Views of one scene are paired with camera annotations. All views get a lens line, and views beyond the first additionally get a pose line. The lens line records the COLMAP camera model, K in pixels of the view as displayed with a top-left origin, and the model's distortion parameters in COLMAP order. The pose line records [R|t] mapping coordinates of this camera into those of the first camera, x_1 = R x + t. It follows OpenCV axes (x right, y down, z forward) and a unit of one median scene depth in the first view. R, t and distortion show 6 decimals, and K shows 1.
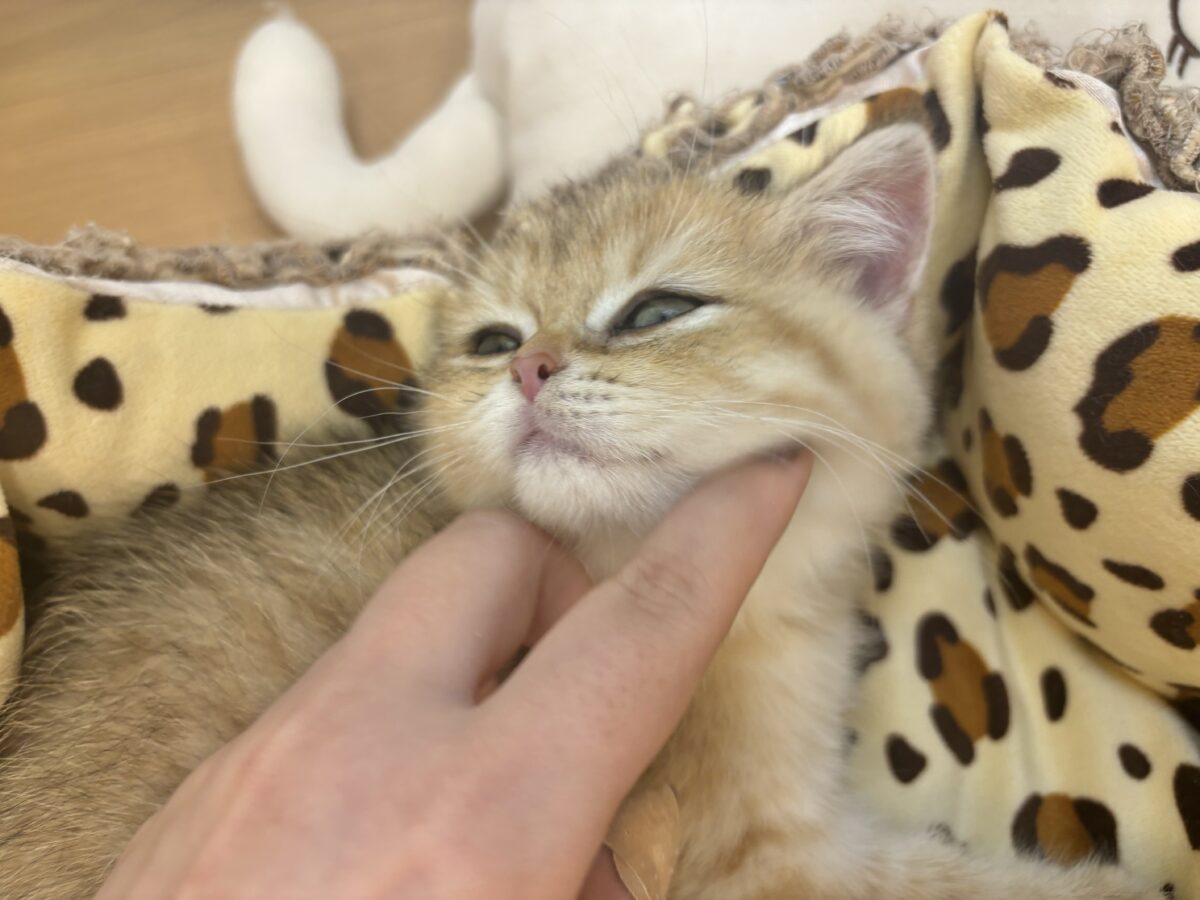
lens RADIAL K [[996.8, 0, 605.9], [0, 996.8, 445.5], [0, 0, 1]] dist [0.021865, -0.063045]
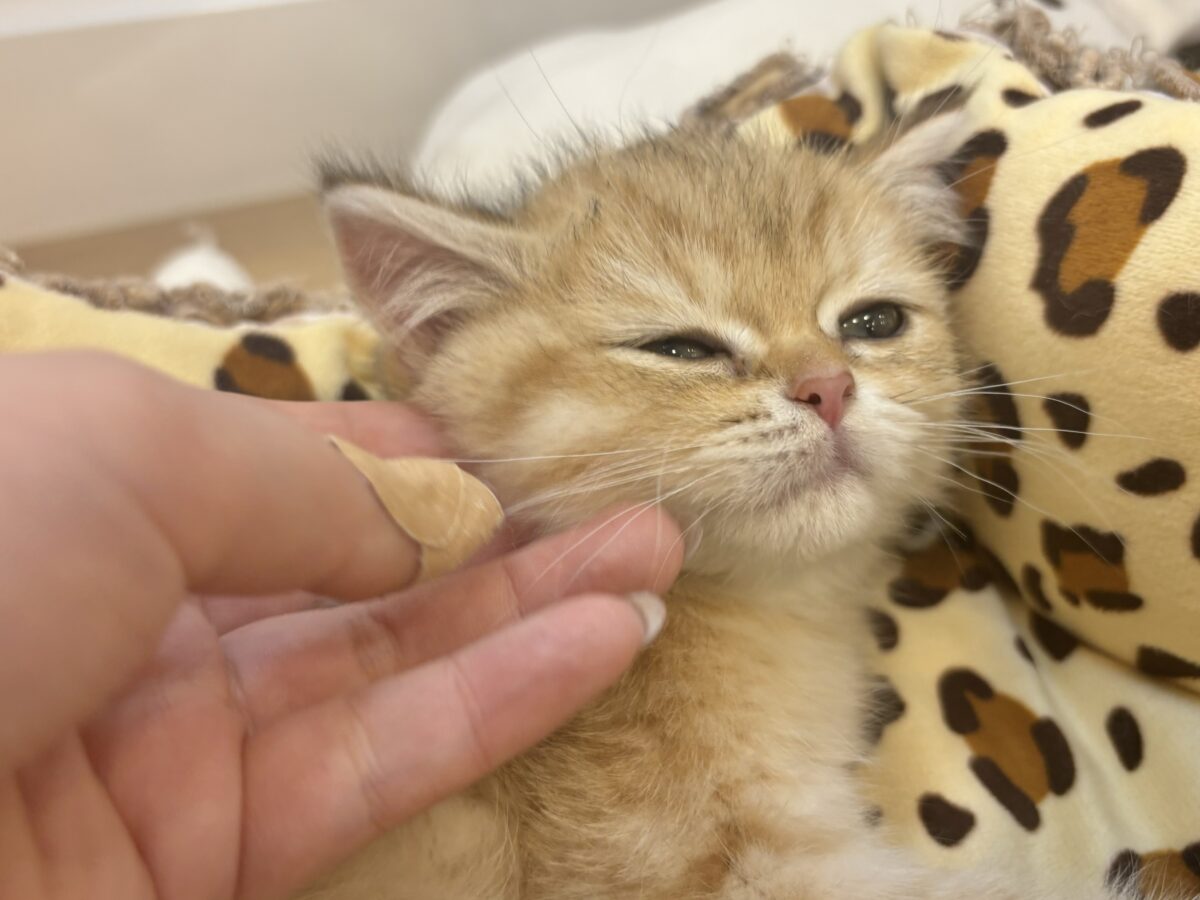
lens RADIAL K [[1257.8, 0, 606.2], [0, 1257.8, 444.8], [0, 0, 1]] dist [-0.013540, 0.000000]
pose [[0.998318, -0.047812, 0.032782, 0.031298], [0.057626, 0.880090, -0.471296, 0.610111], [-0.006317, 0.472393, 0.881366, 0.044435]]
